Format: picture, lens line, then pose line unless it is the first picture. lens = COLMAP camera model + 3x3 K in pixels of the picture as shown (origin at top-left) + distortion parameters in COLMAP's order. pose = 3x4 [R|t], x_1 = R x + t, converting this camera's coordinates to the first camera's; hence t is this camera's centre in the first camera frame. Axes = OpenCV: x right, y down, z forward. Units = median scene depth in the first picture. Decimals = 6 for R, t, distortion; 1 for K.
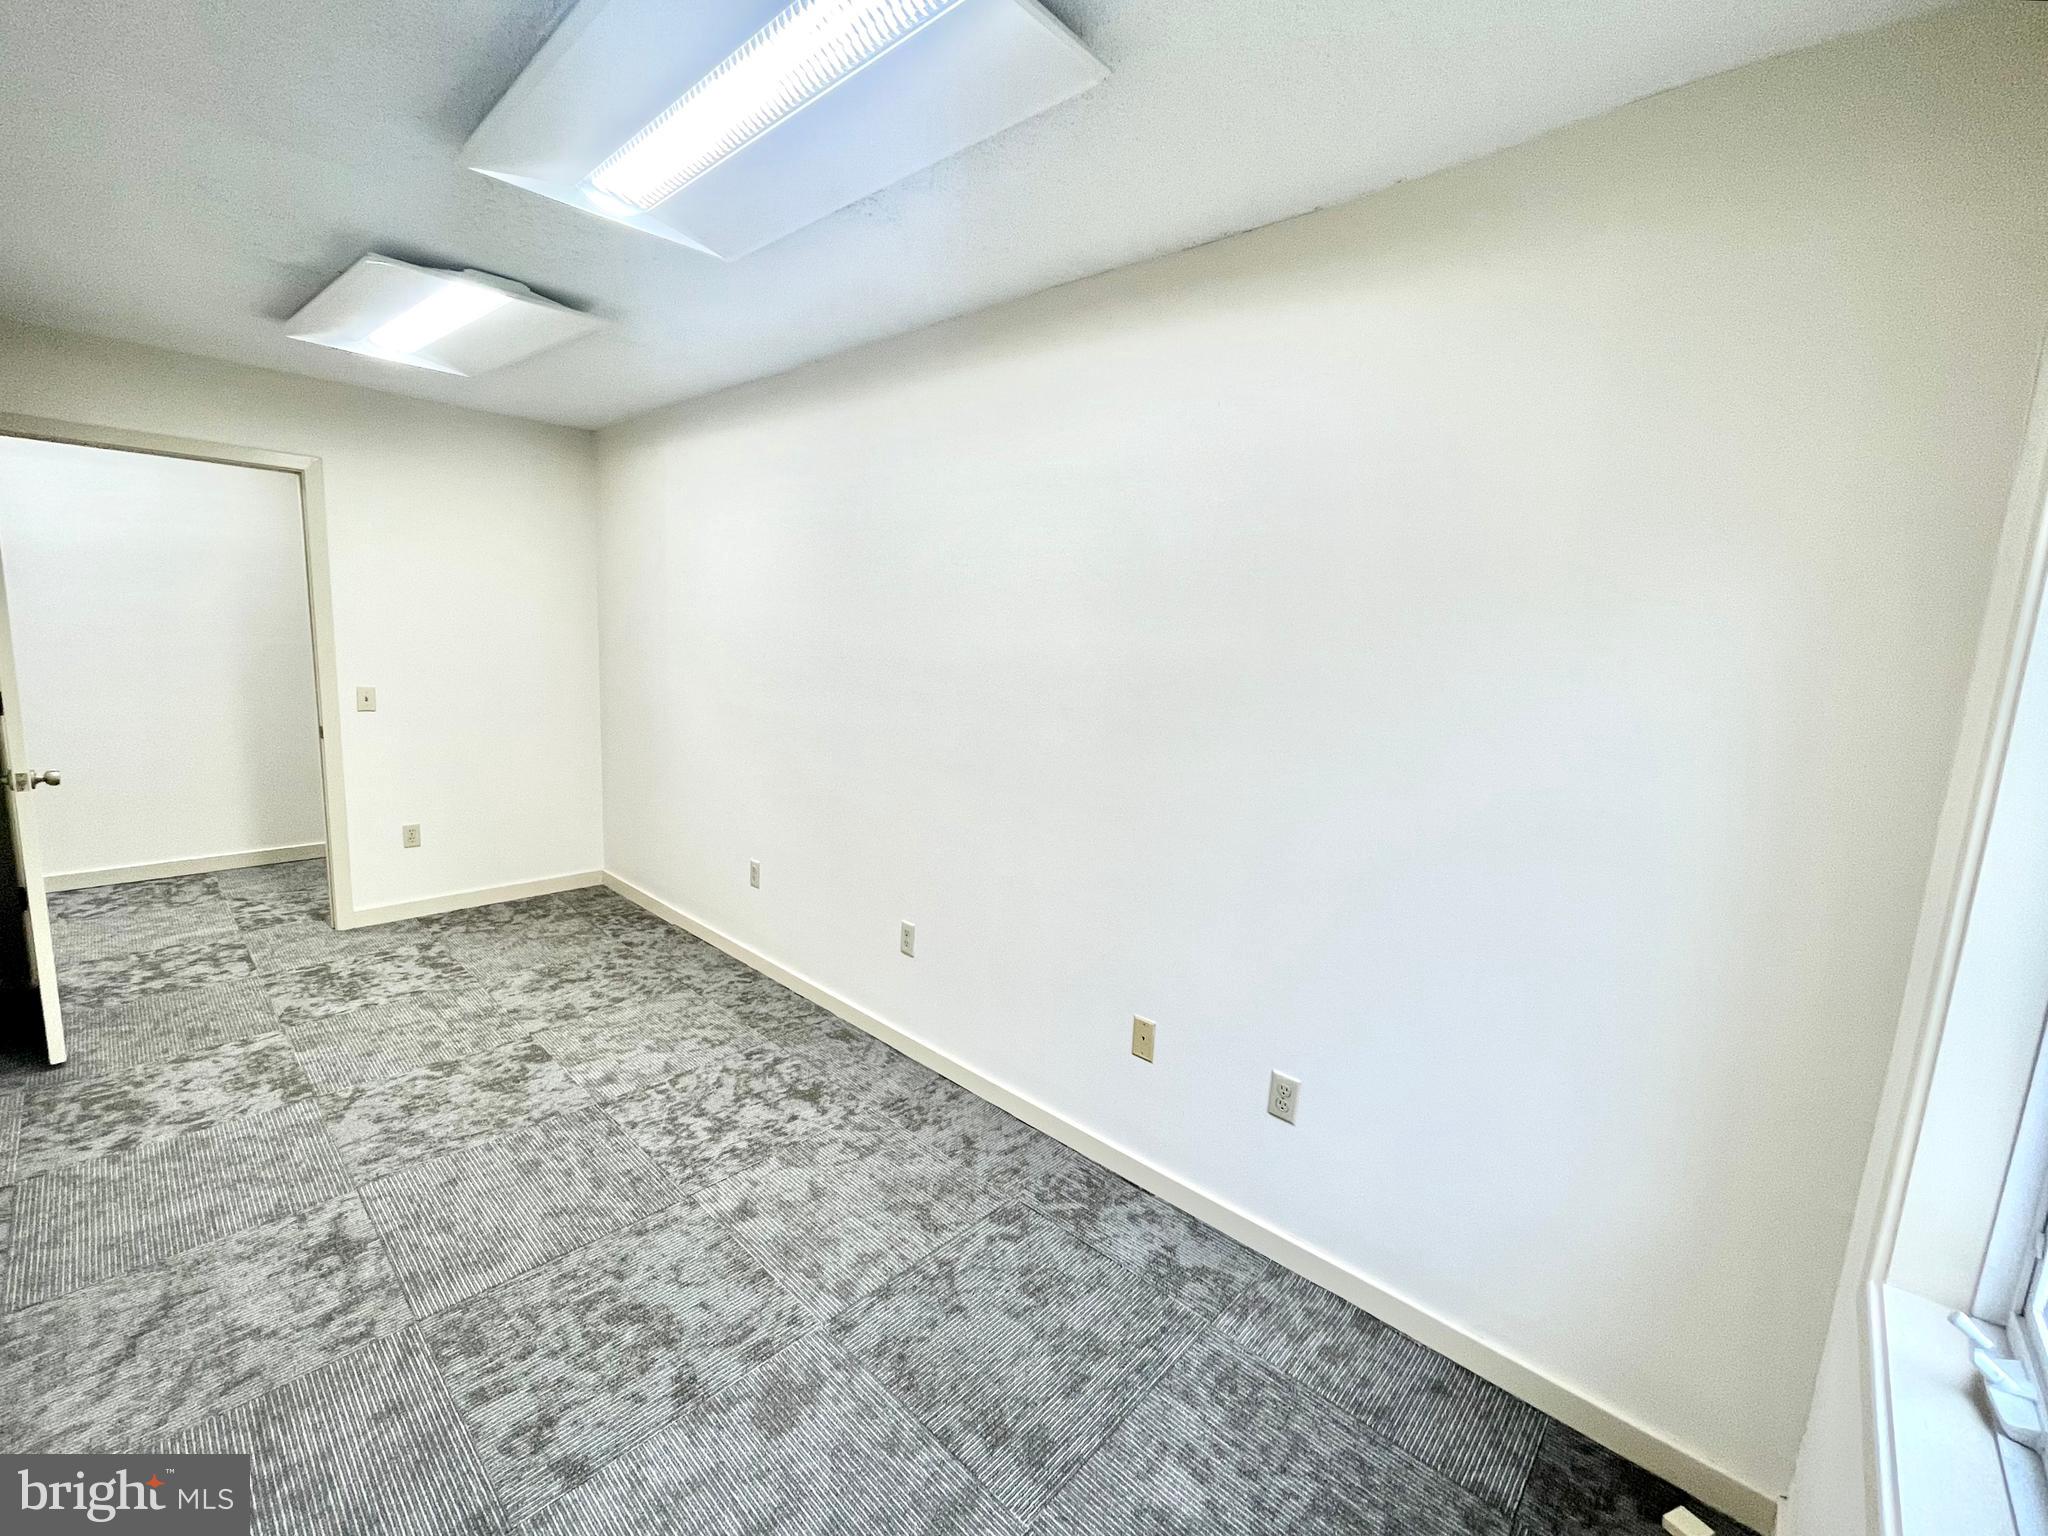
lens RADIAL K [[842.4, 0, 1013.7], [0, 842.4, 763.1], [0, 0, 1]] dist [-0.000212, 0.000352]
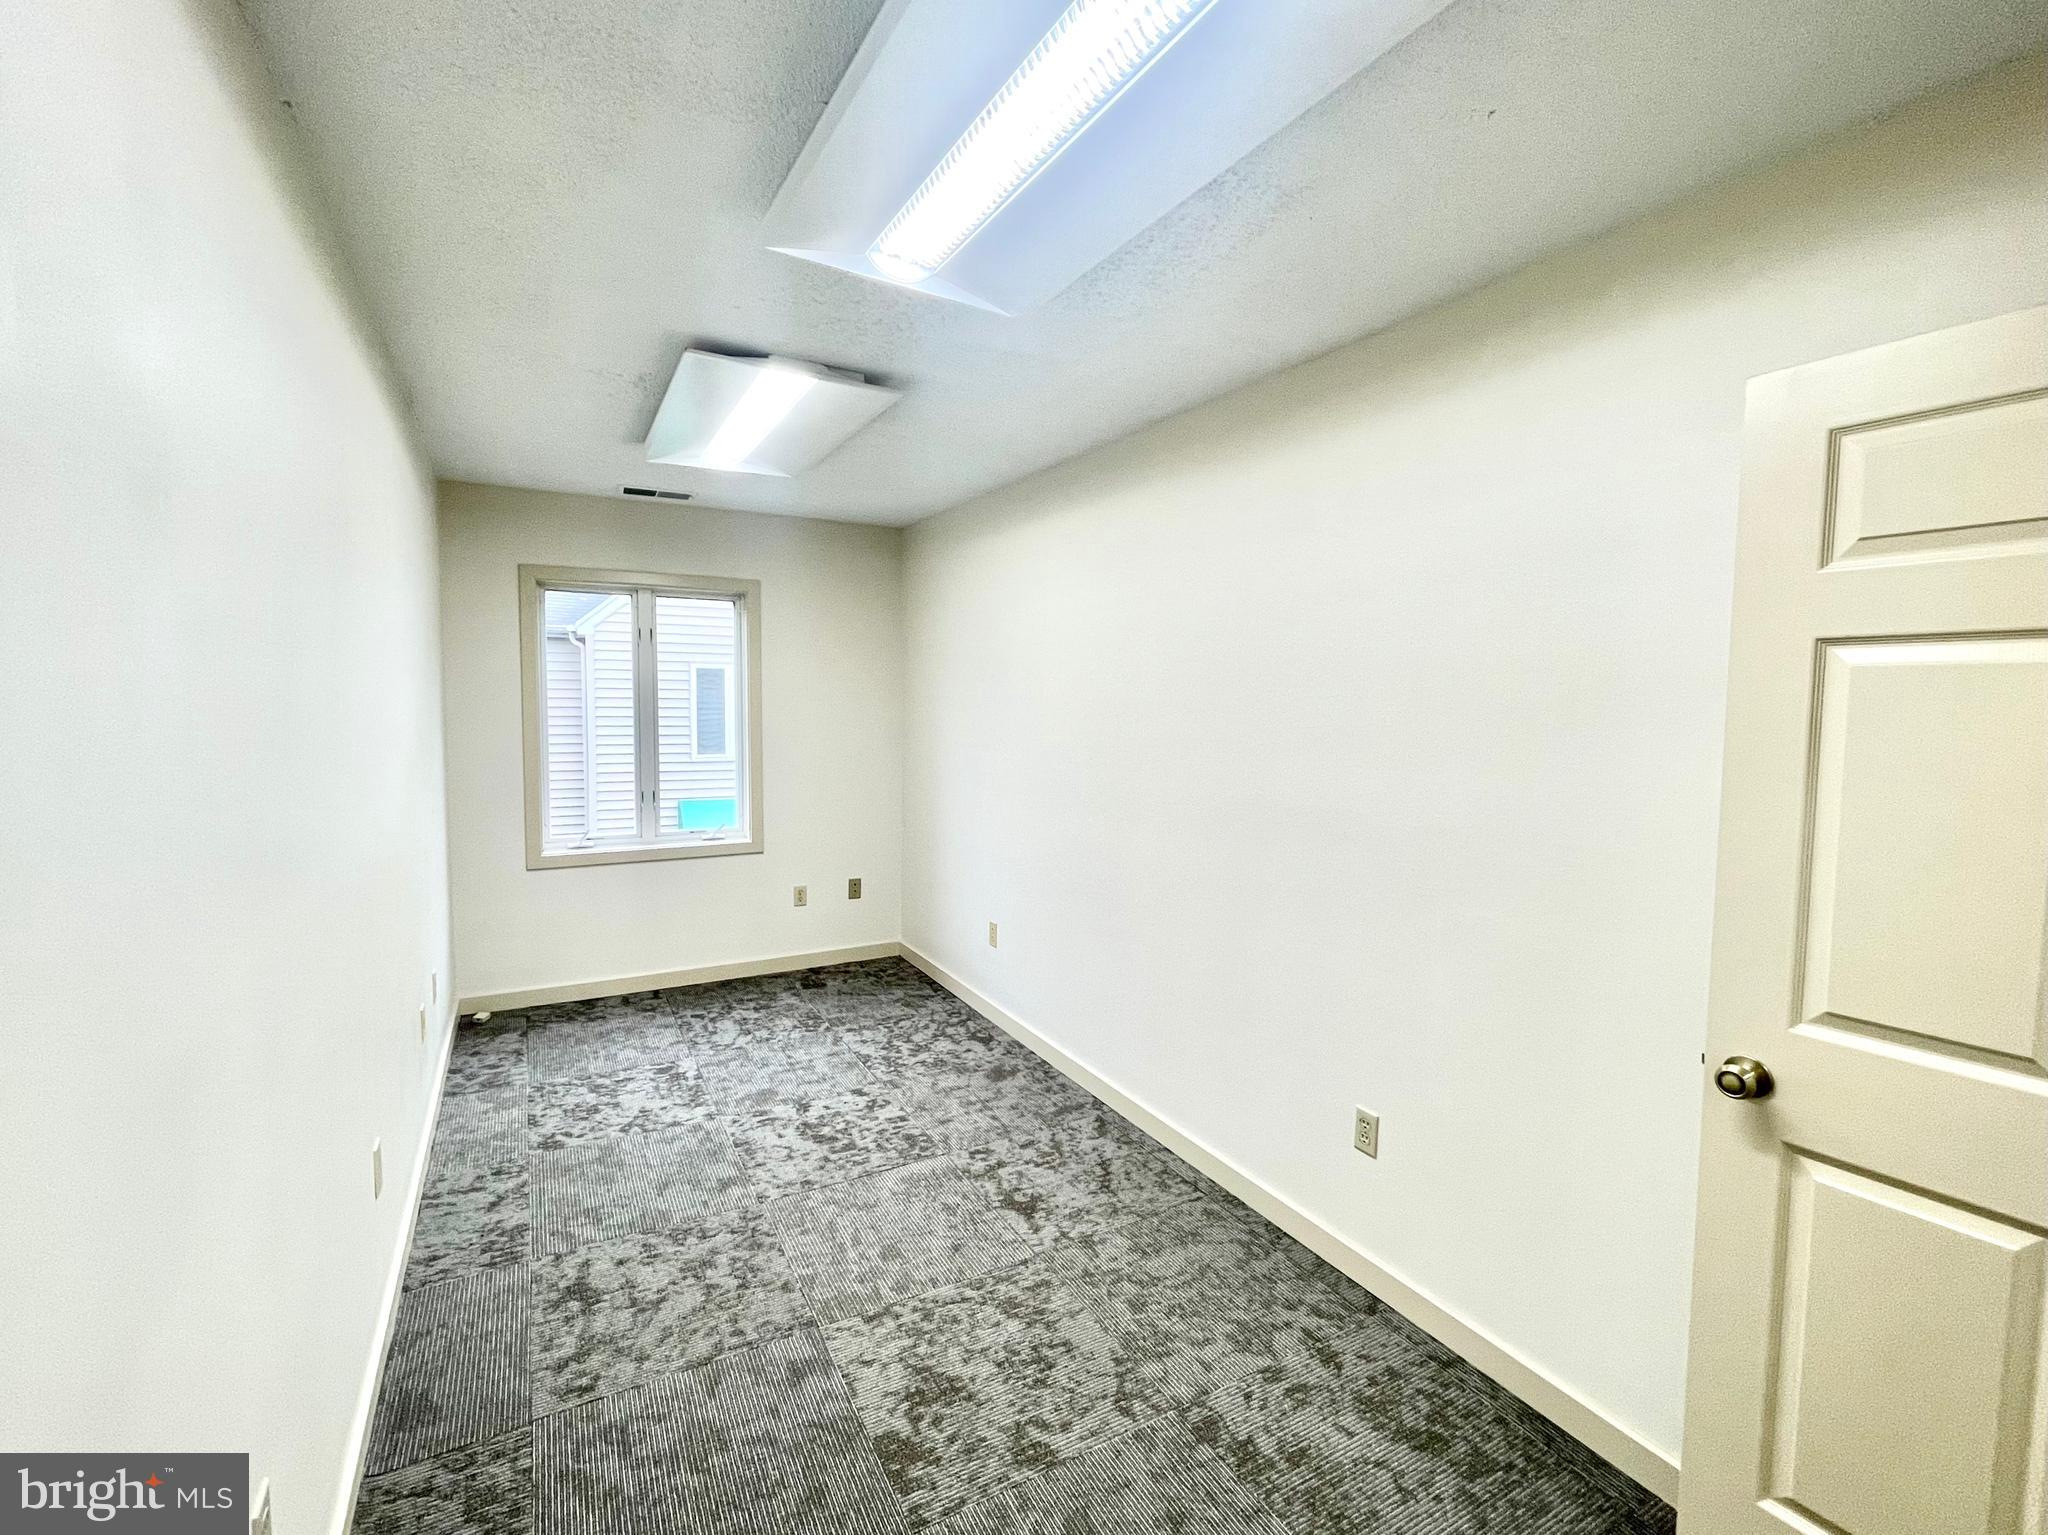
lens RADIAL K [[842.4, 0, 1013.7], [0, 842.4, 762.6], [0, 0, 1]] dist [-0.000212, 0.000352]
pose [[-0.949149, -0.081200, 0.304175, -1.055379], [-0.008367, 0.972331, 0.233458, -0.344393], [-0.314716, 0.219042, -0.923566, 1.903216]]
